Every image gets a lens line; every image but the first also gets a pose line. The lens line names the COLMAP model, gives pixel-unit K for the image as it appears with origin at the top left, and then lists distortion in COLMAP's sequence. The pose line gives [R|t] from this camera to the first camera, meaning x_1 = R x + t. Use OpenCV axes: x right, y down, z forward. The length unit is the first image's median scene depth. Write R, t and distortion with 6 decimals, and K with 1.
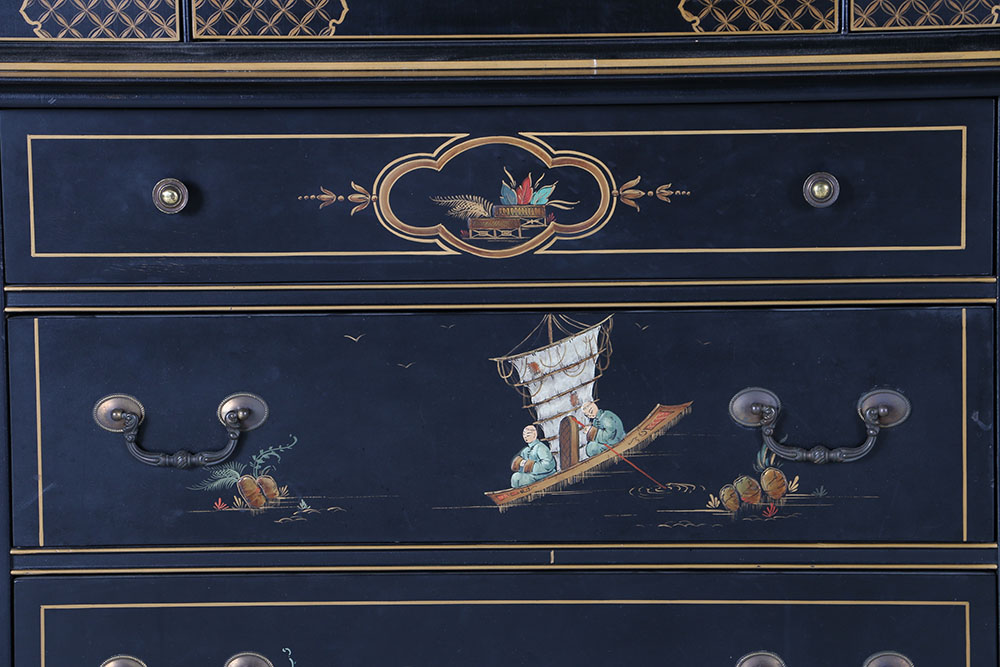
lens RADIAL K [[4809.0, 0, 484.3], [0, 4809.0, 331.6], [0, 0, 1]] dist [1.369128, 0.000000]
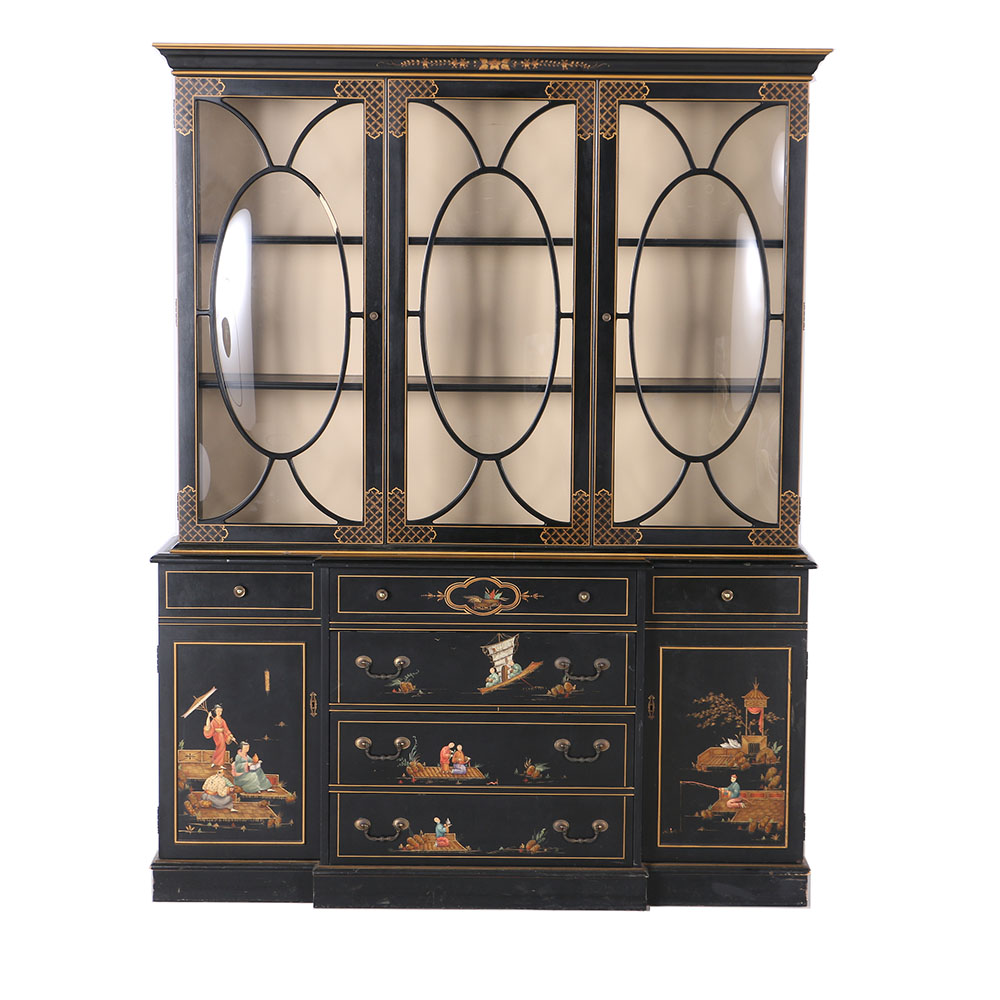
lens RADIAL K [[2756.9, 0, 496.5], [0, 2756.9, 523.3], [0, 0, 1]] dist [0.113528, 0.000000]
pose [[0.998769, 0.017387, 0.046459, -0.074144], [-0.017251, 0.999846, -0.003323, -0.070051], [-0.046509, 0.002517, 0.998915, -0.822076]]
